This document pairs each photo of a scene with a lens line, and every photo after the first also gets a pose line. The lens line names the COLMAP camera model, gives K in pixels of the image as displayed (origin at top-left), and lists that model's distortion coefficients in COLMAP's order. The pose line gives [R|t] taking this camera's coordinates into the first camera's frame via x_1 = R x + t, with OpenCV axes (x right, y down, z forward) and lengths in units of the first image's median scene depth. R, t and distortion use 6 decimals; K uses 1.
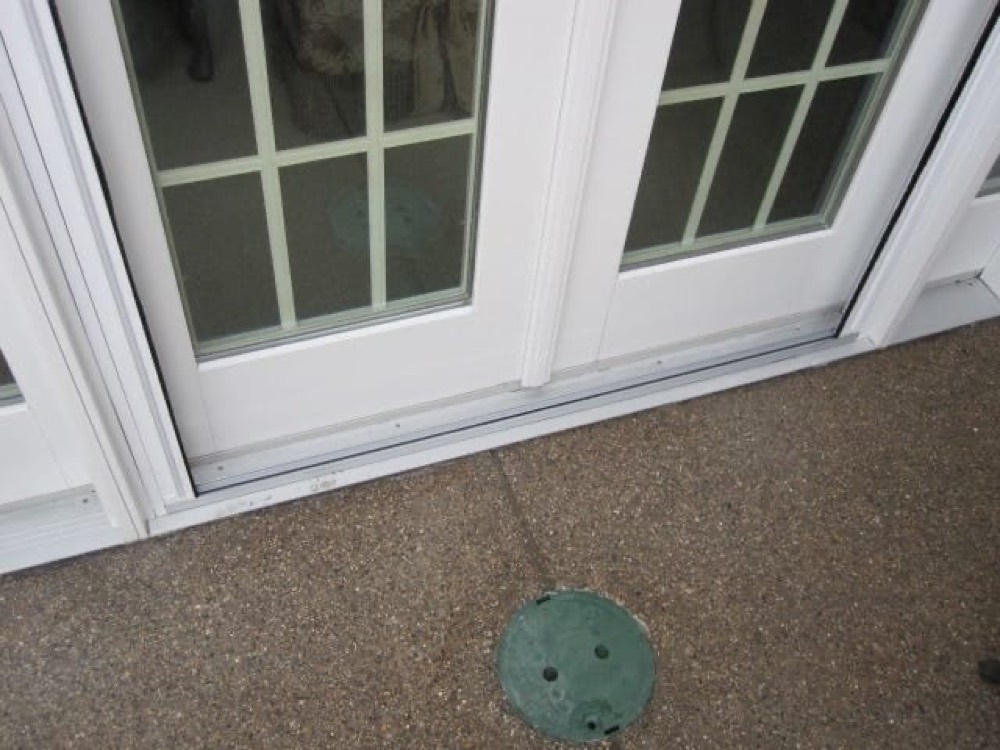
lens RADIAL K [[948.4, 0, 468.0], [0, 948.4, 376.5], [0, 0, 1]] dist [-0.063368, 0.006155]
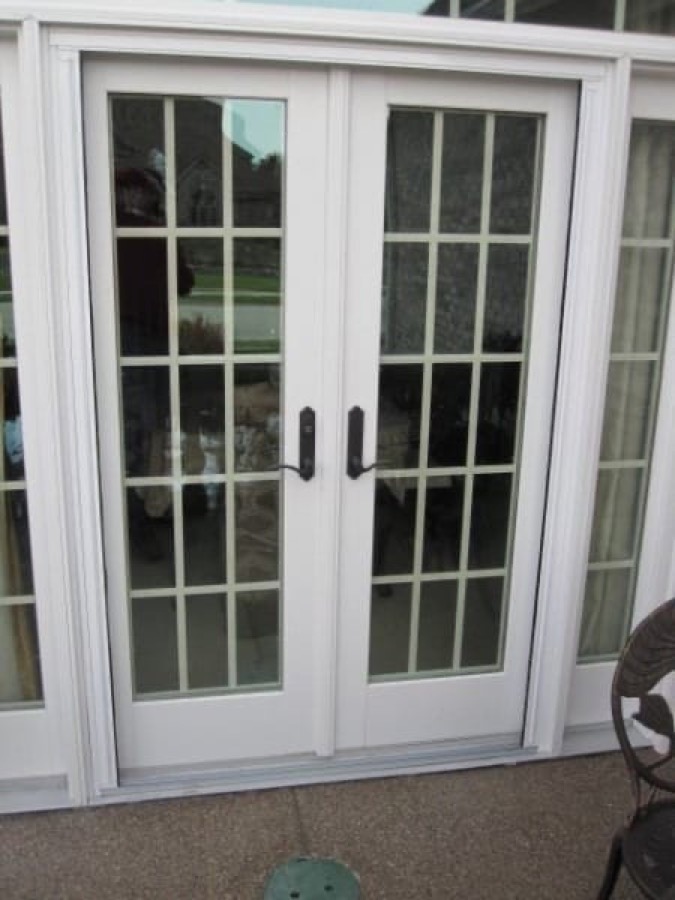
lens RADIAL K [[853.6, 0, 337.5], [0, 853.6, 450.0], [0, 0, 1]] dist [-0.063368, 0.006155]
pose [[0.989302, 0.000919, -0.145880, 0.355494], [-0.085721, 0.812798, -0.576205, 0.493616], [0.118041, 0.582545, 0.804181, -0.606815]]
